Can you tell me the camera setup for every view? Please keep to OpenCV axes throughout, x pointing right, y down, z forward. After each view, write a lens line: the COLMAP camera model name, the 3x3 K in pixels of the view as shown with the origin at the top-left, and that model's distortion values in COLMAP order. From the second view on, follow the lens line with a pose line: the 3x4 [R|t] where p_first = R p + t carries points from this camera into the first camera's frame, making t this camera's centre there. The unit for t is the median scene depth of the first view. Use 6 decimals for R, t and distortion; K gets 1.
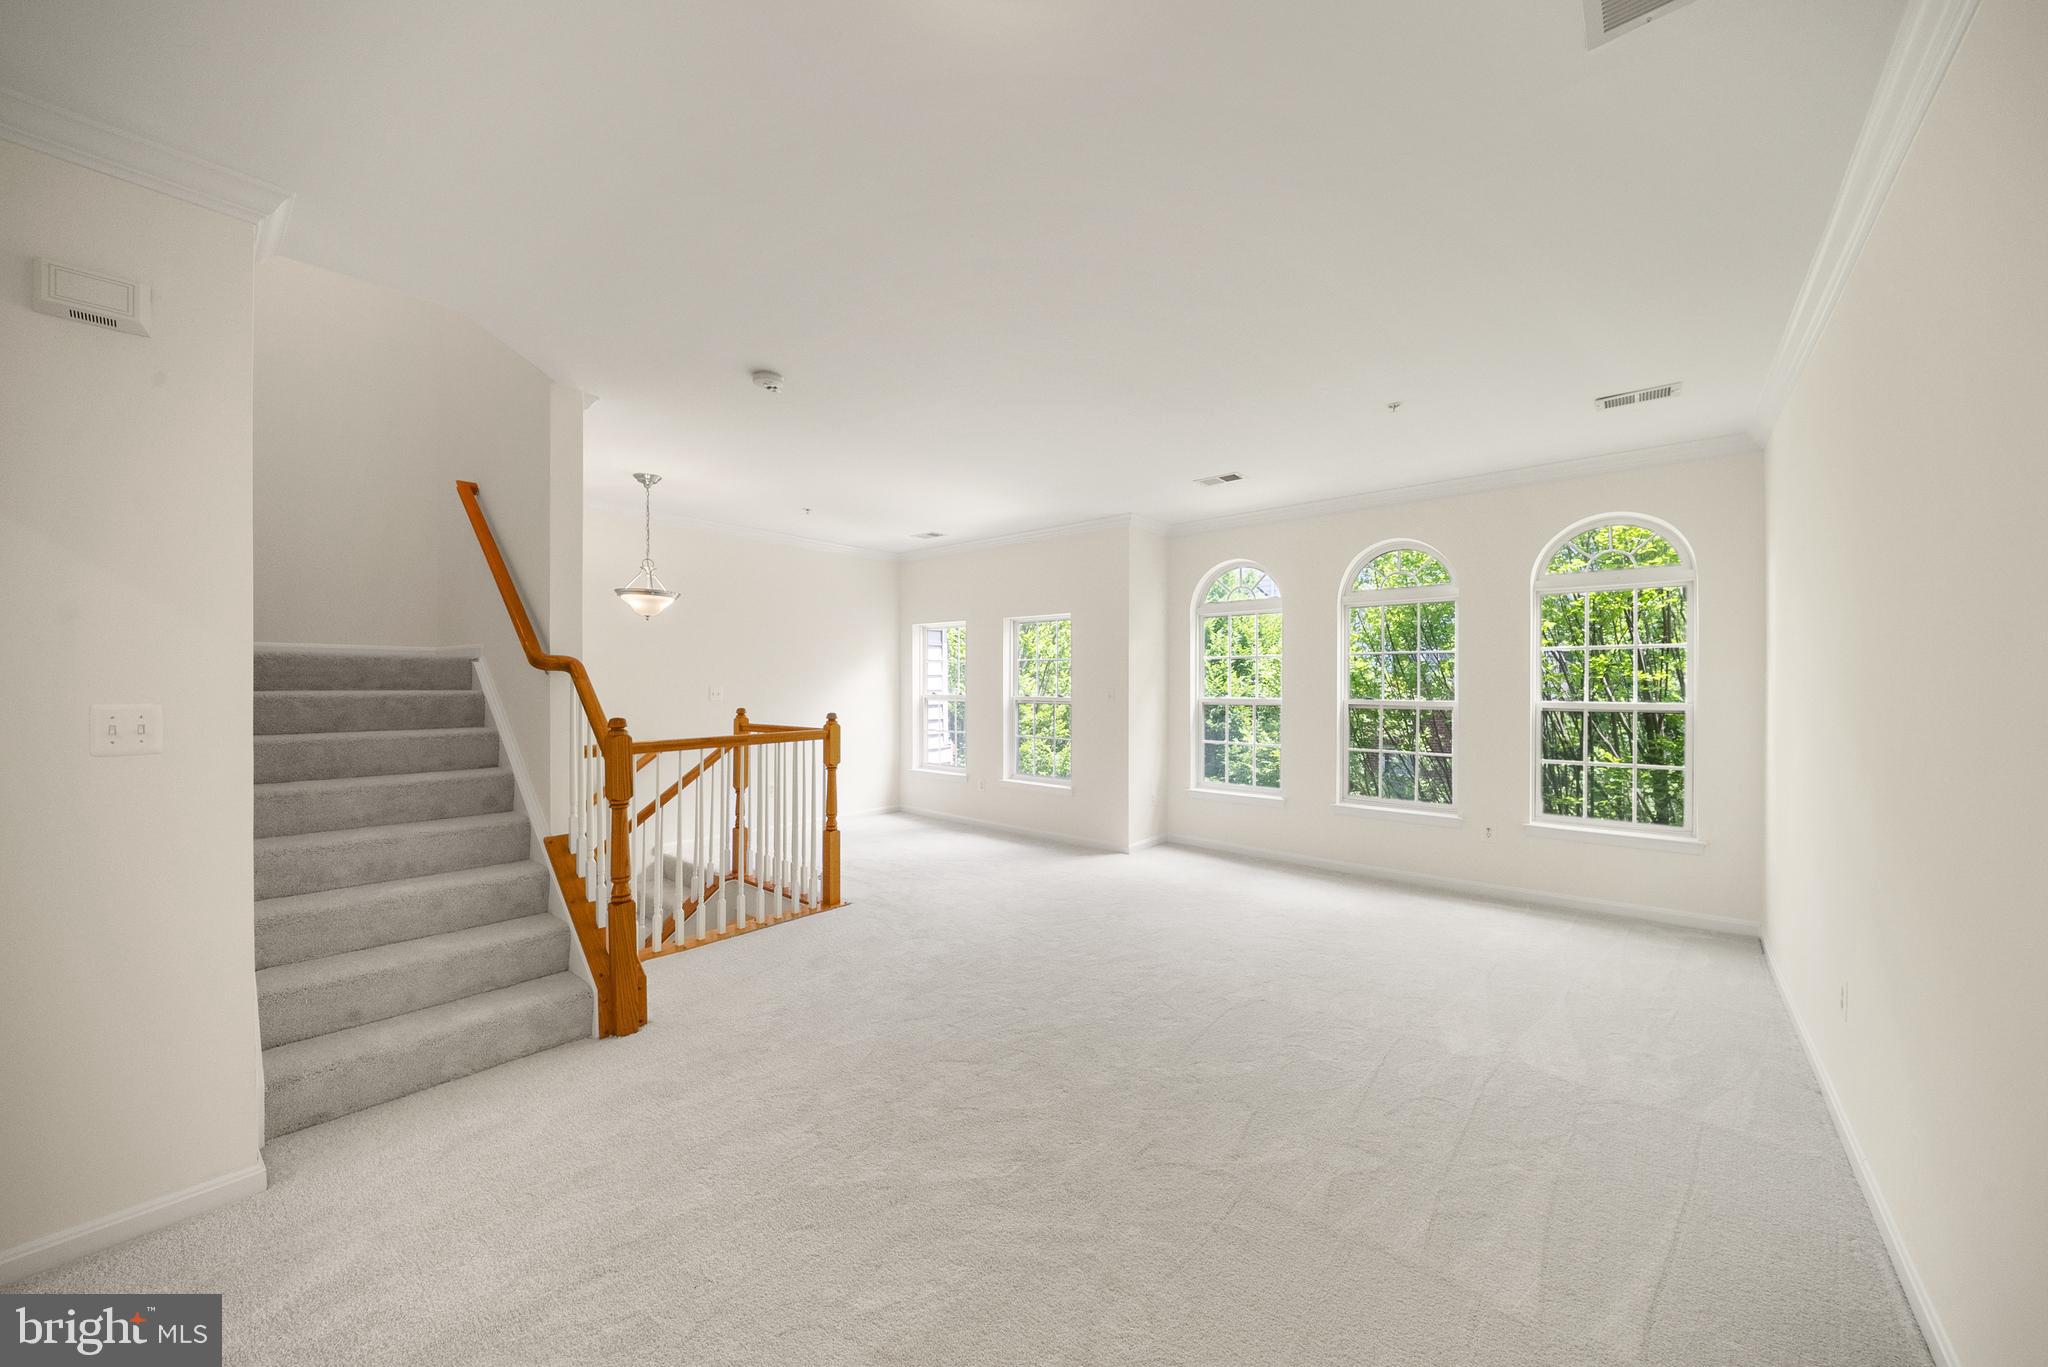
lens RADIAL K [[724.2, 0, 1020.0], [0, 724.2, 681.2], [0, 0, 1]] dist [0.008242, -0.006838]
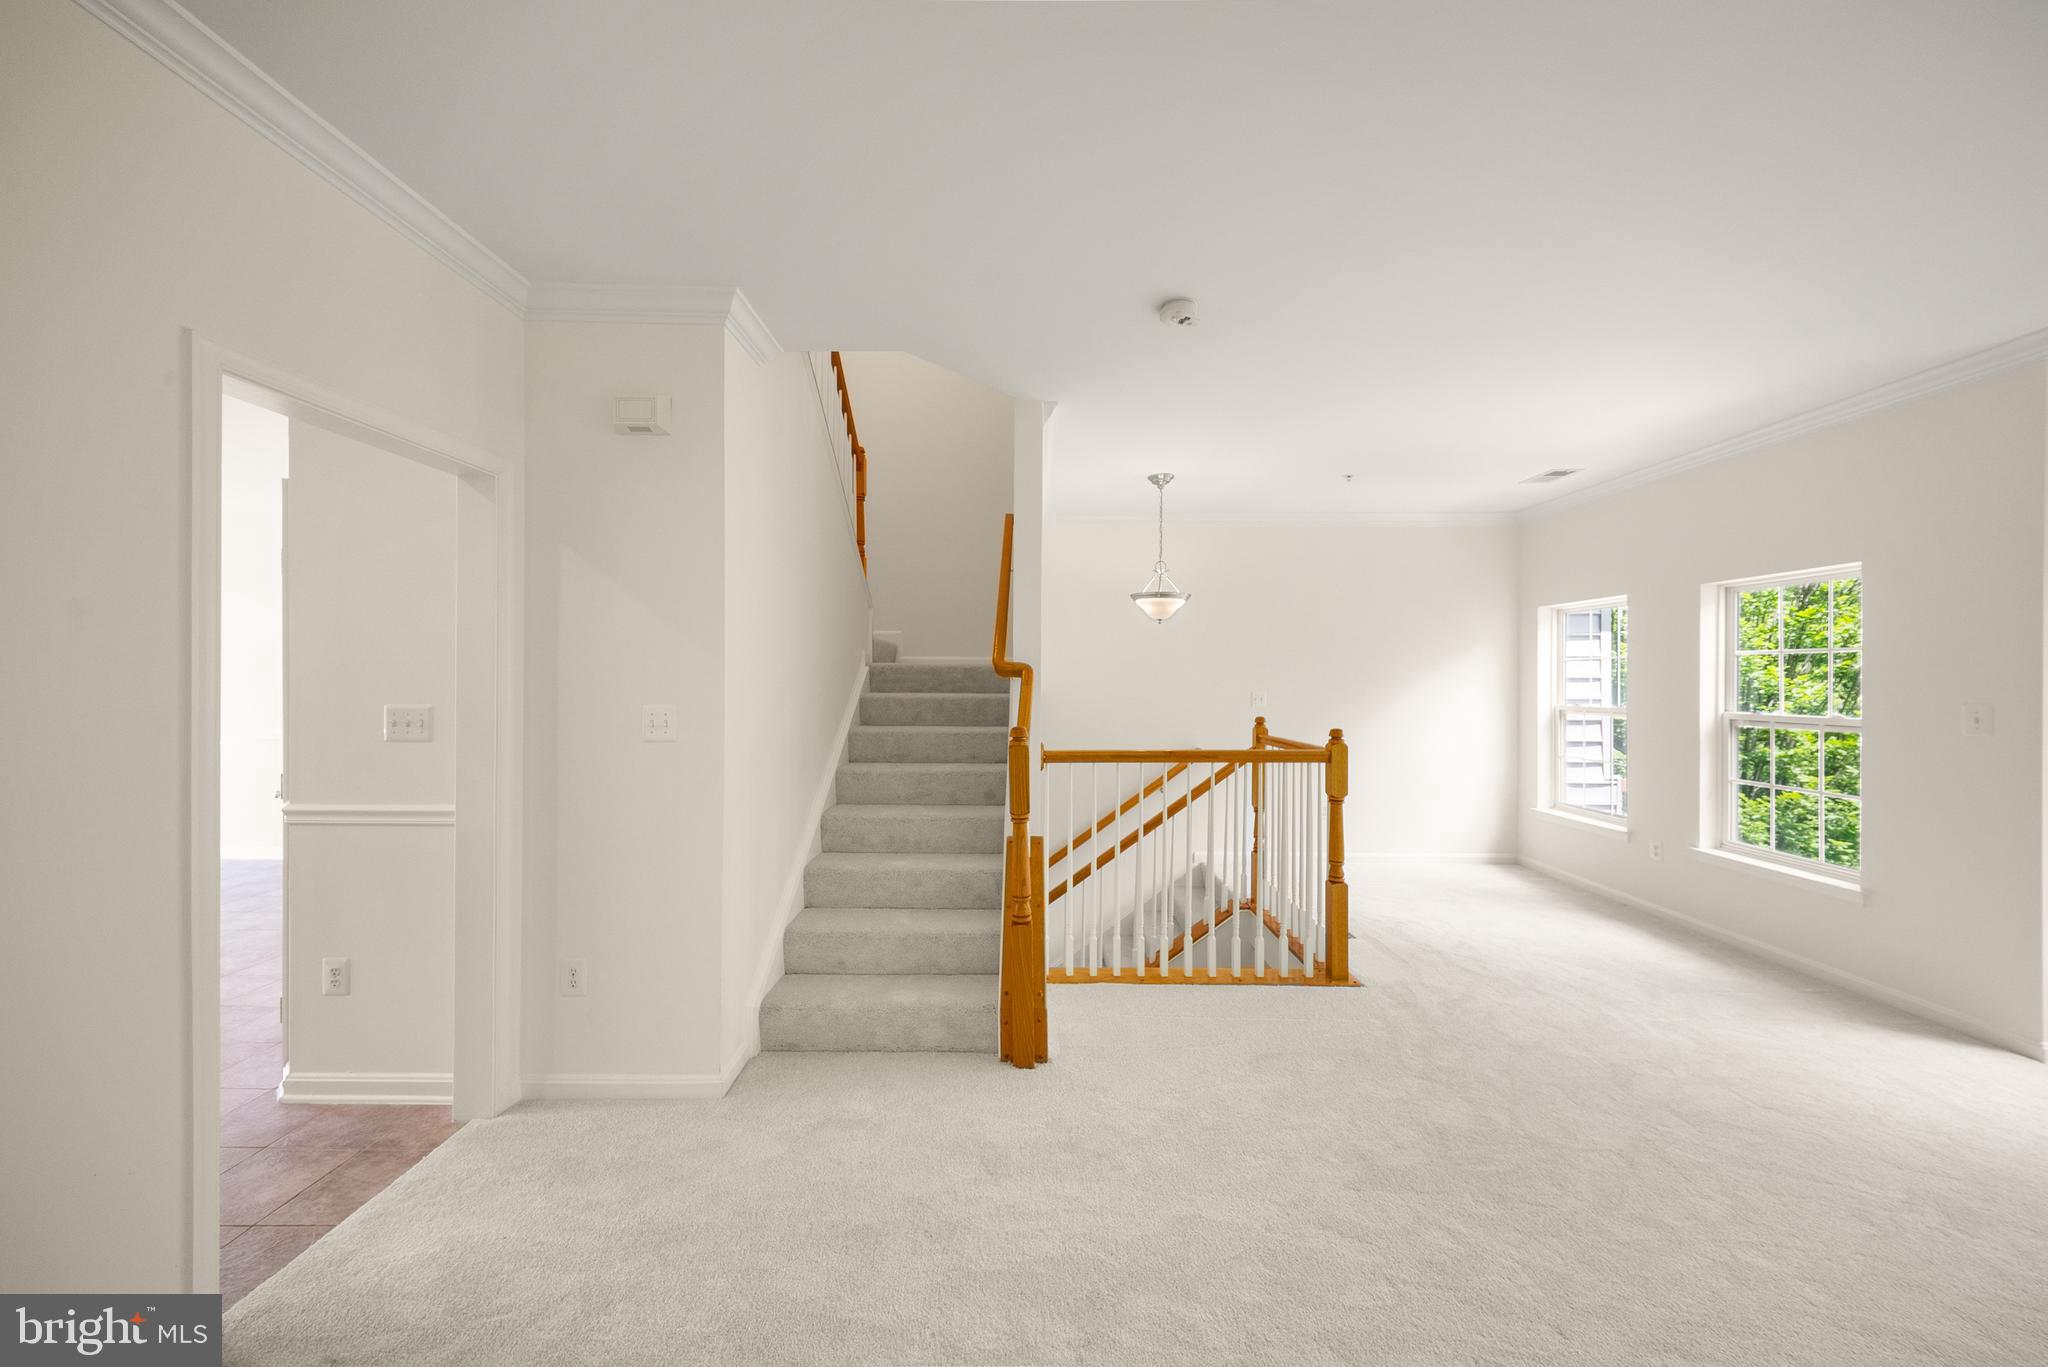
lens RADIAL K [[702.3, 0, 1024.0], [0, 702.3, 683.1], [0, 0, 1]] dist [0.019835, -0.008671]
pose [[0.646284, 0.001958, -0.763095, 0.096371], [-0.002078, 0.999998, 0.000806, -0.004951], [0.763094, 0.001065, 0.646286, 0.262932]]
